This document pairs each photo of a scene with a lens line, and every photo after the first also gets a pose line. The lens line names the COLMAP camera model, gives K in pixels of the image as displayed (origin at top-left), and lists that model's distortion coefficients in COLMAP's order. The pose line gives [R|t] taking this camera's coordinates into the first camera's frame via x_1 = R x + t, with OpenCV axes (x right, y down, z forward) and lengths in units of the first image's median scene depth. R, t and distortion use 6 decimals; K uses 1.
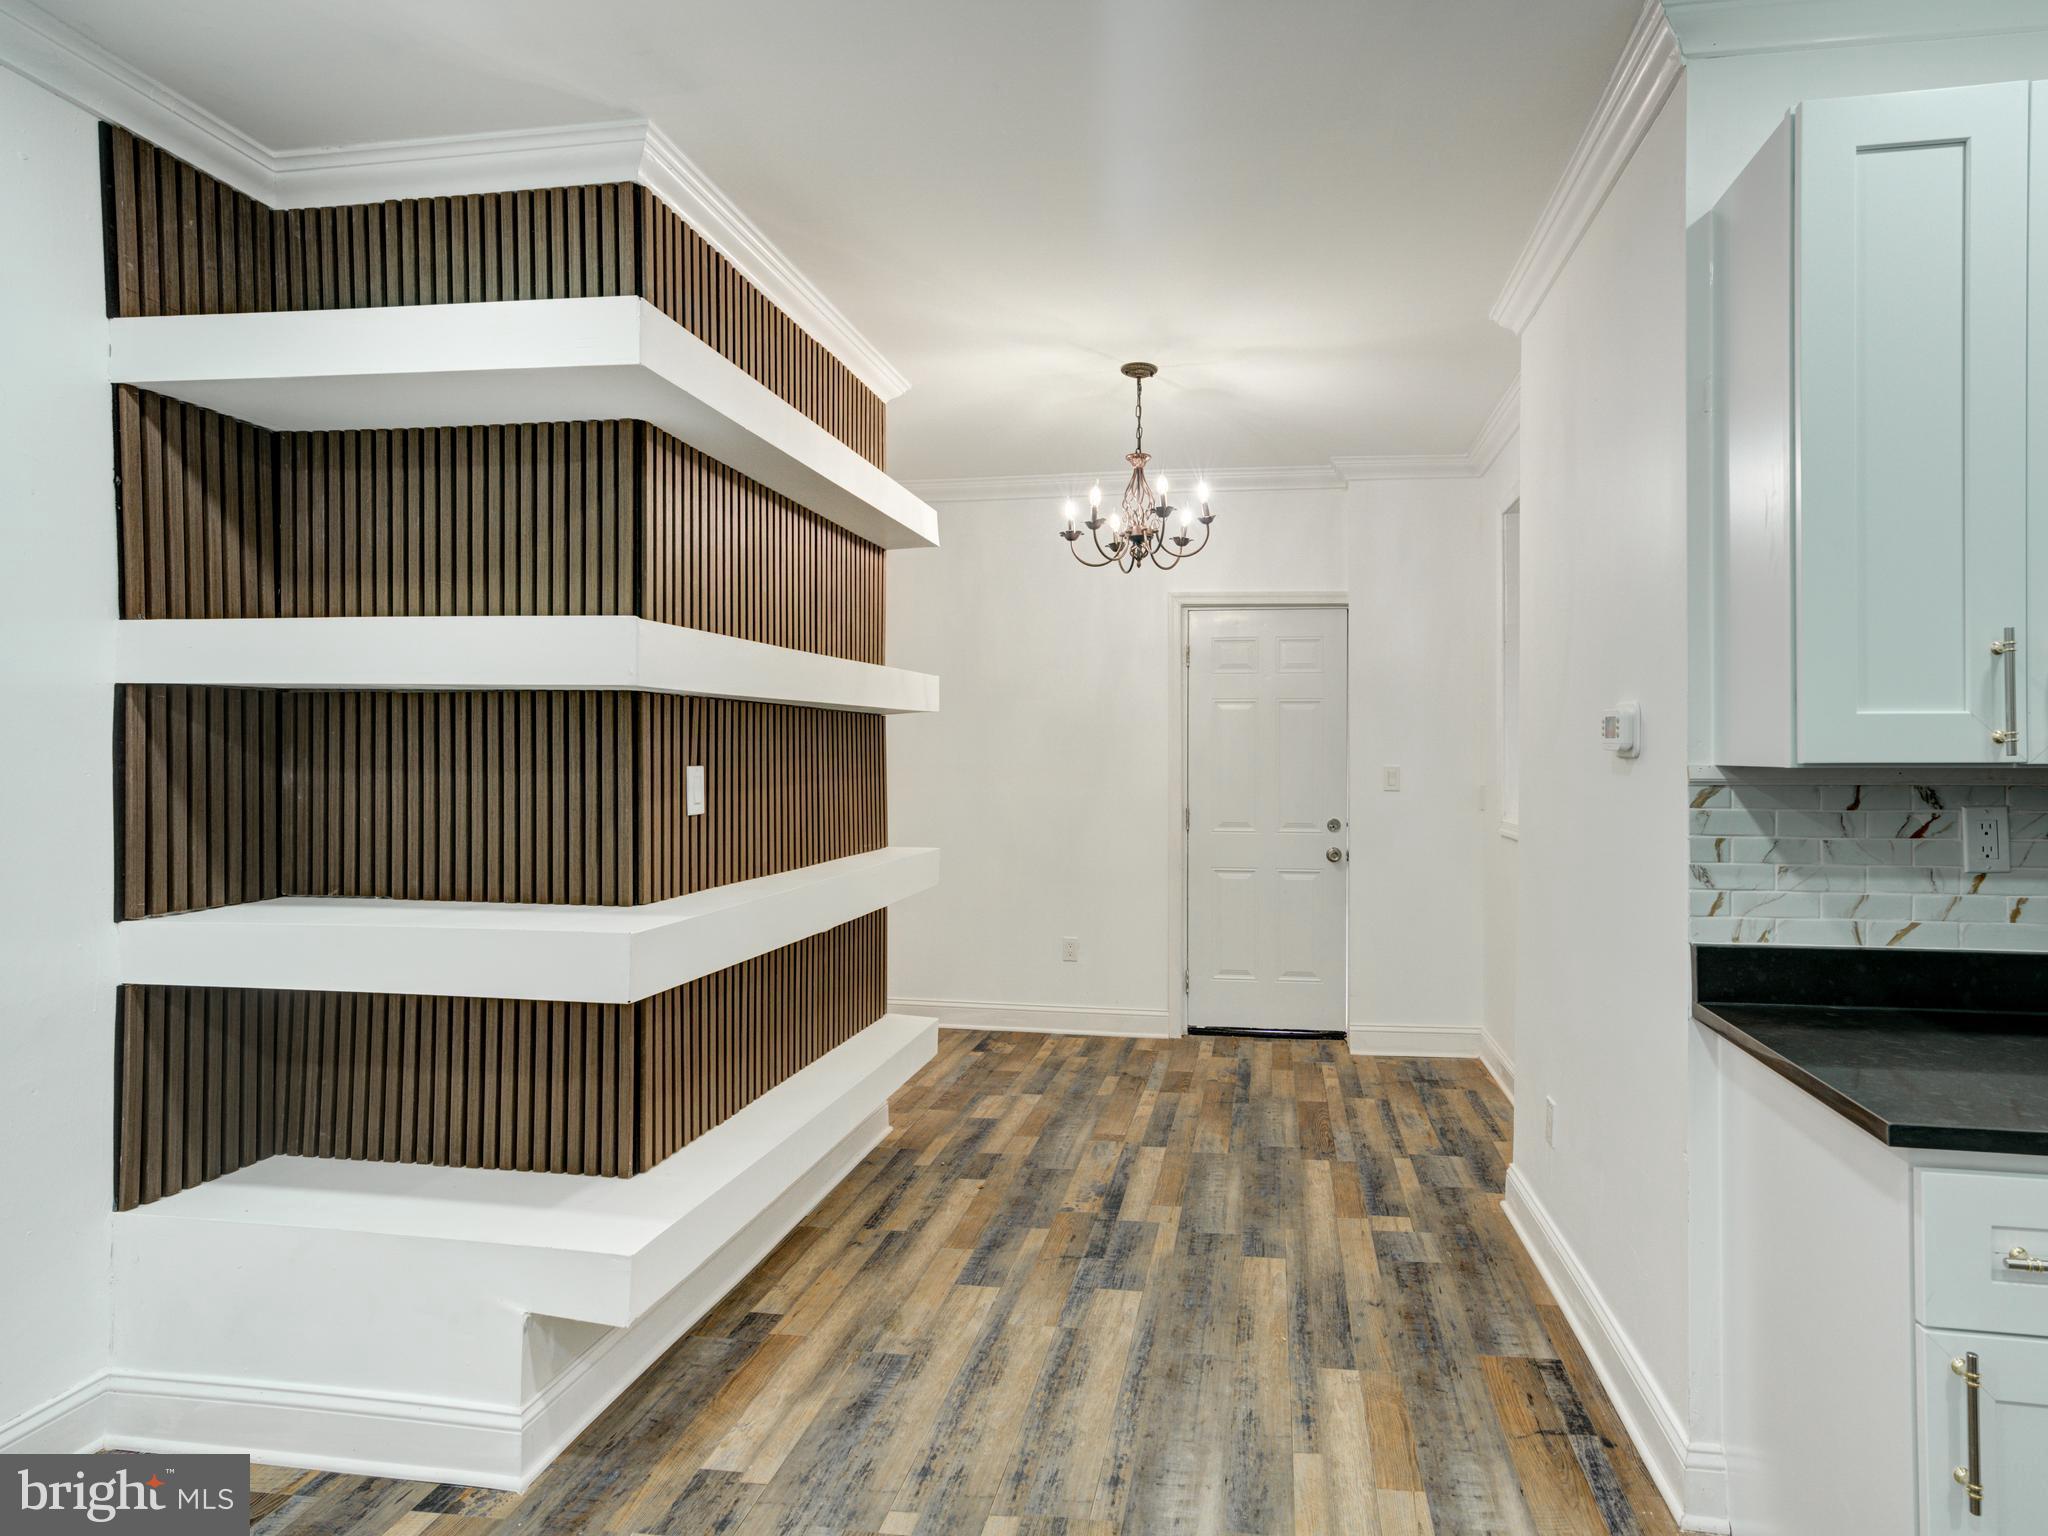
lens RADIAL K [[1165.4, 0, 1026.5], [0, 1165.4, 754.2], [0, 0, 1]] dist [-0.001051, 0.021897]
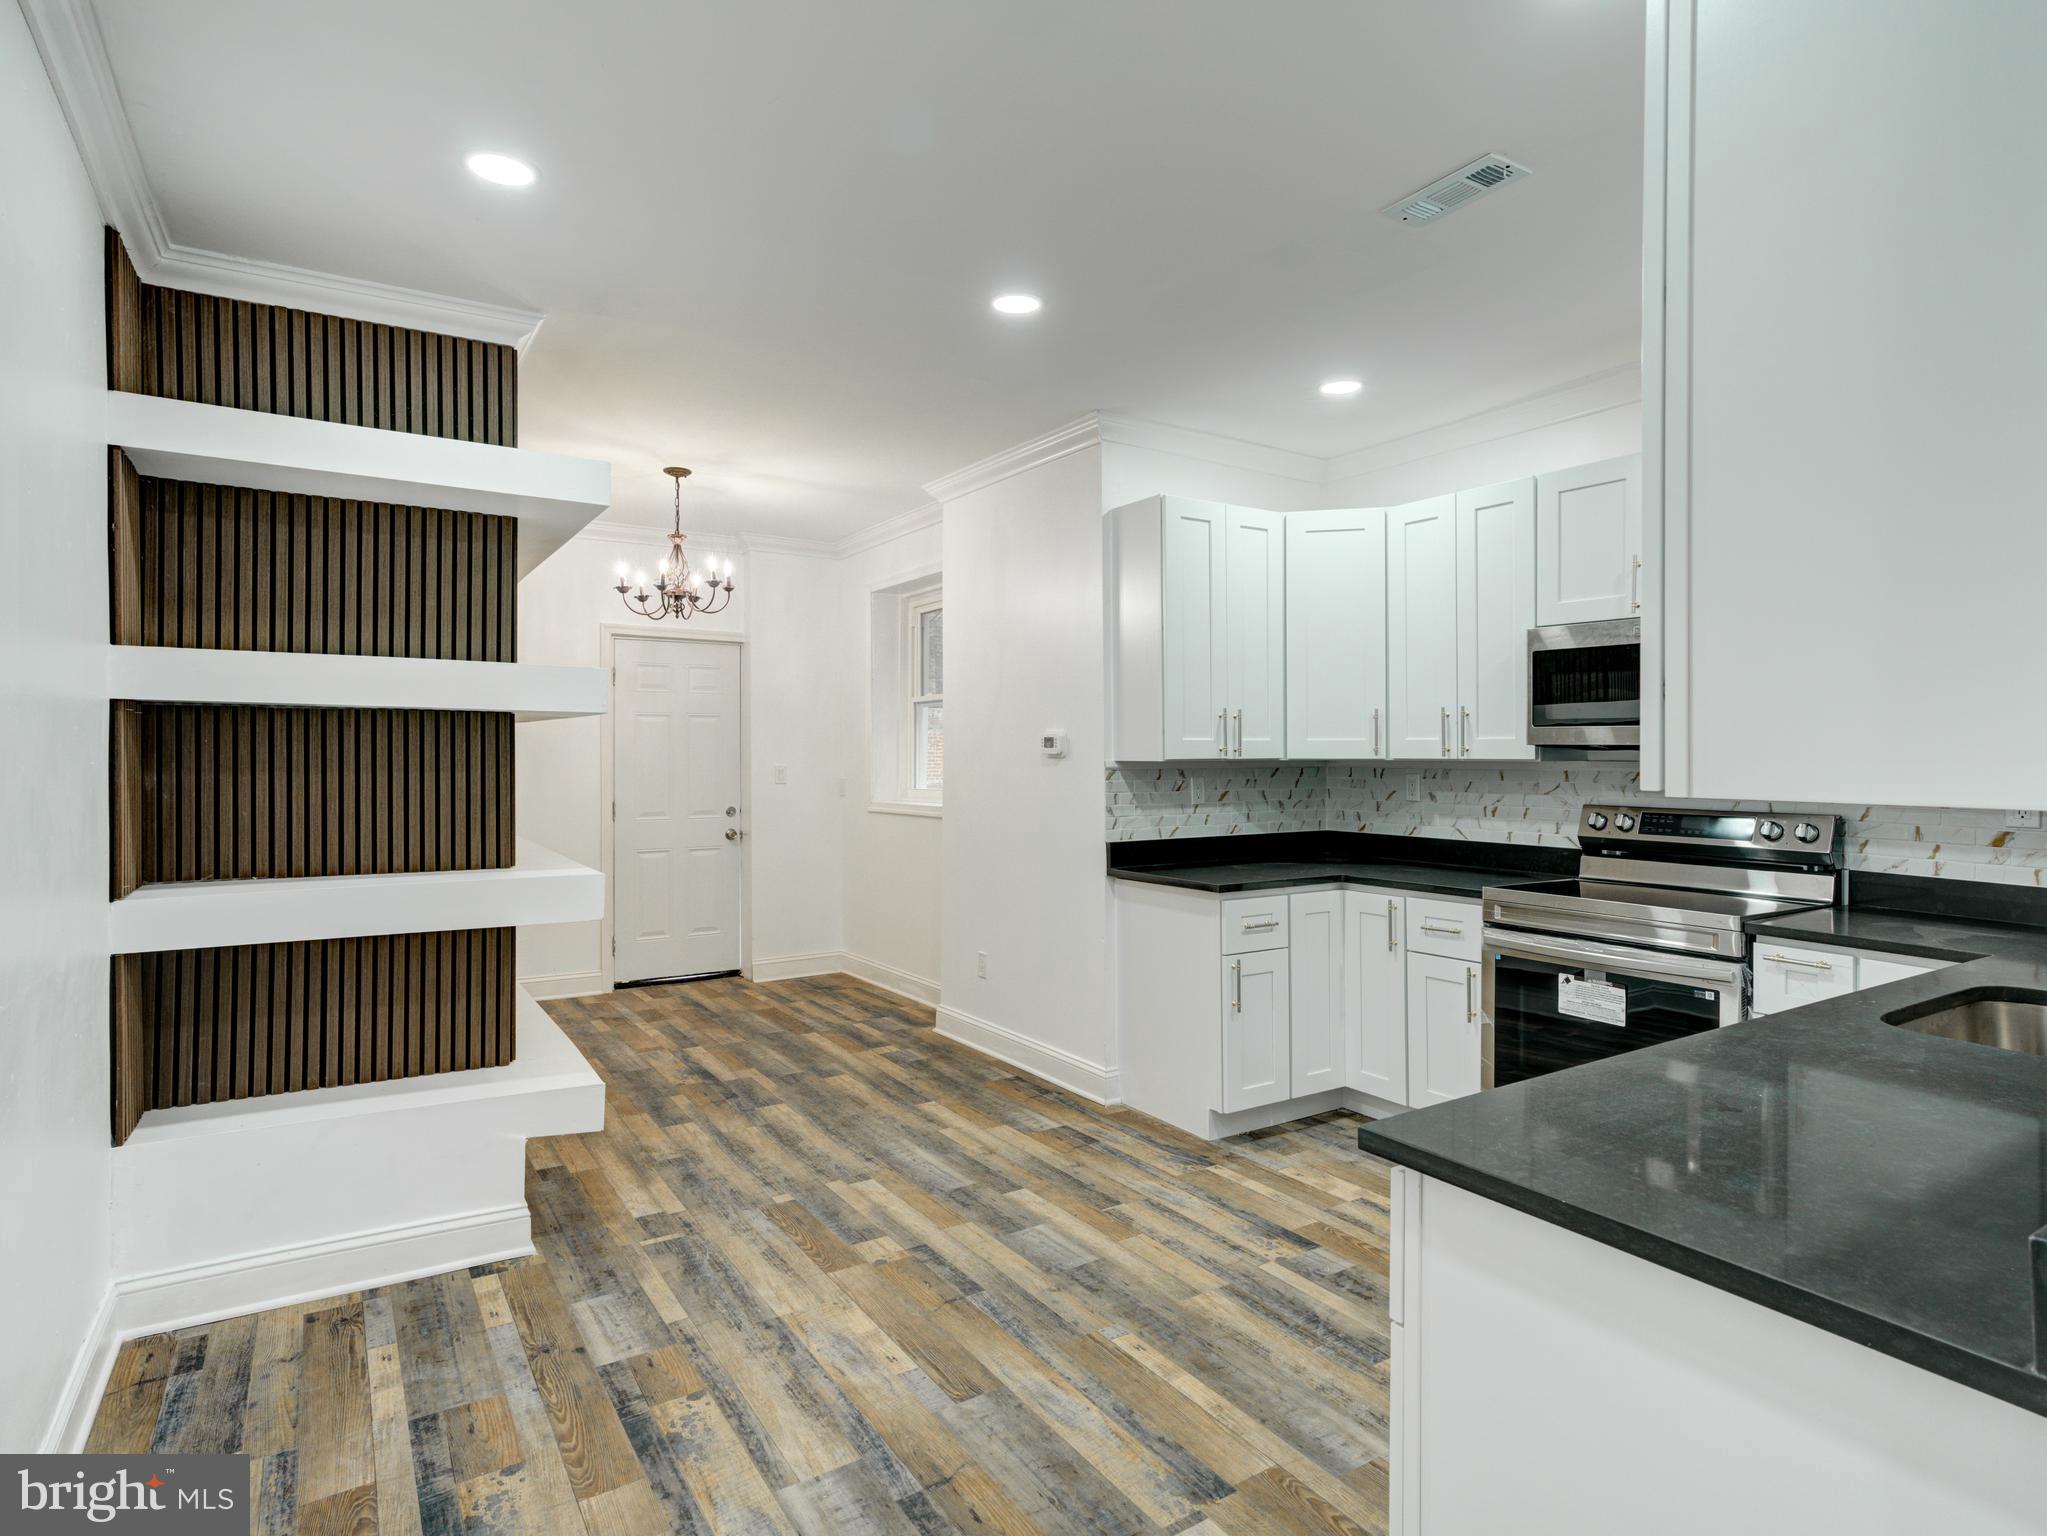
lens RADIAL K [[1080.9, 0, 1023.0], [0, 1080.9, 747.7], [0, 0, 1]] dist [0.025048, 0.001015]
pose [[0.773145, 0.002266, 0.634226, -0.671866], [0.003230, 0.999967, -0.007511, -0.000360], [-0.634221, 0.007856, 0.773112, -0.377732]]
